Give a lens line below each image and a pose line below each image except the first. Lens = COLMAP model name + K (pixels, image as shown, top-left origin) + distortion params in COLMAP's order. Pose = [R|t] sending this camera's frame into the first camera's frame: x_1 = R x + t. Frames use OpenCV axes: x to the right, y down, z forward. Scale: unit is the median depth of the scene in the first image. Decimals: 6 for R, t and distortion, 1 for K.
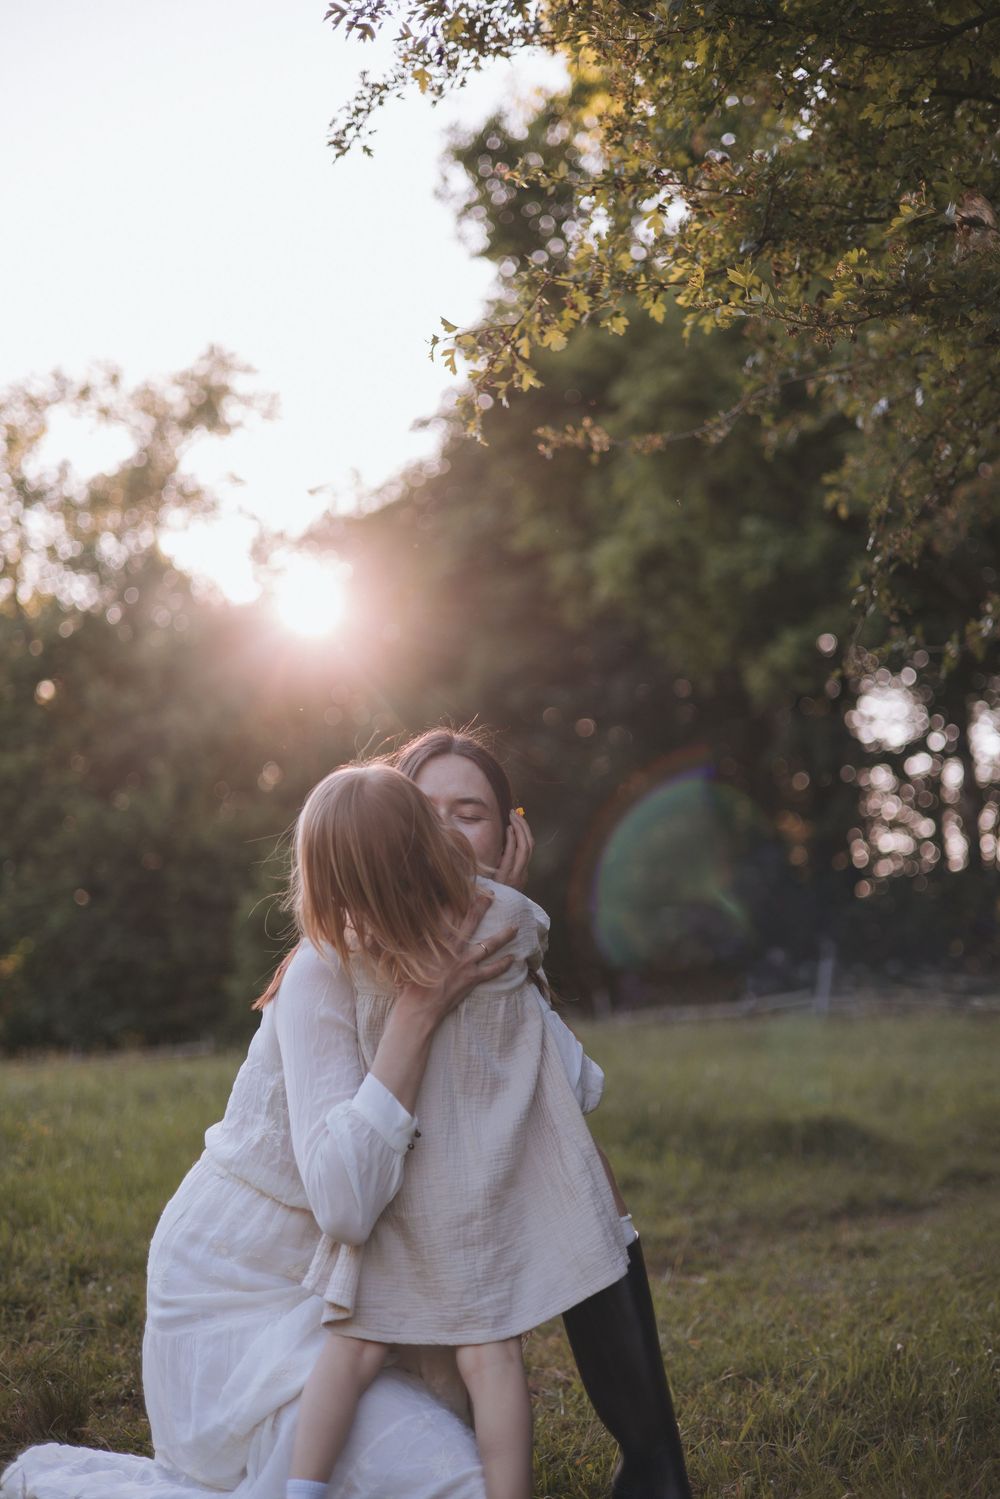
lens RADIAL K [[2168.4, 0, 500.0], [0, 2168.4, 749.5], [0, 0, 1]] dist [0.005270, 0.017726]
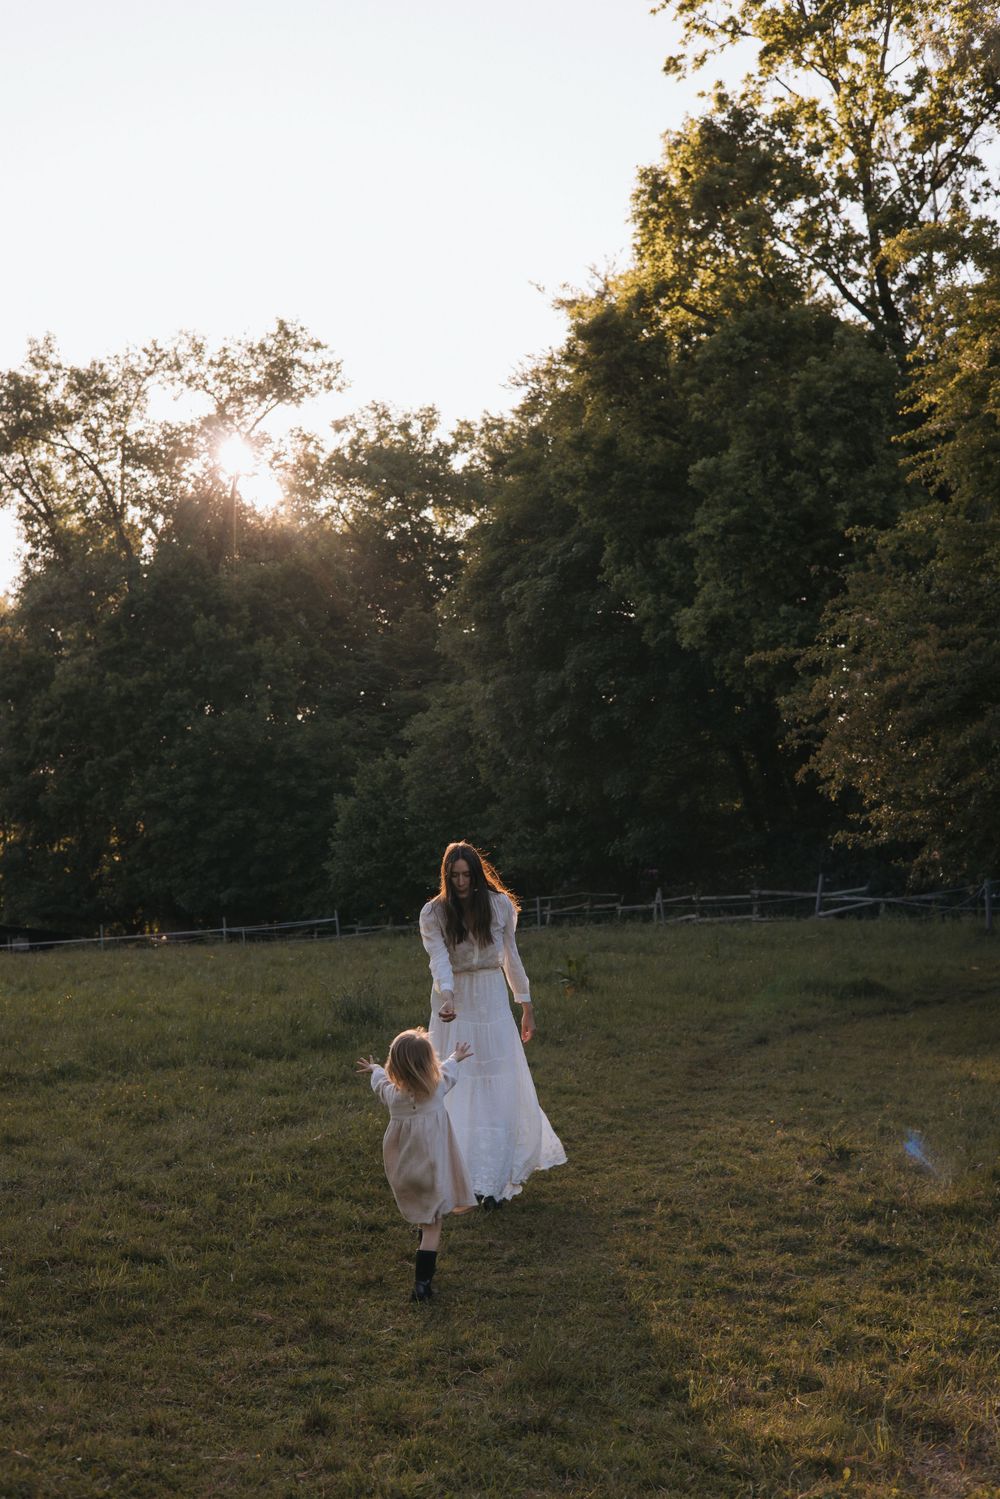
lens RADIAL K [[2168.4, 0, 500.0], [0, 2168.4, 749.5], [0, 0, 1]] dist [0.005270, 0.017726]
pose [[0.999501, 0.005649, 0.031094, -0.049065], [-0.007819, 0.997508, 0.070118, -0.037983], [-0.030620, -0.070326, 0.997054, -0.207068]]
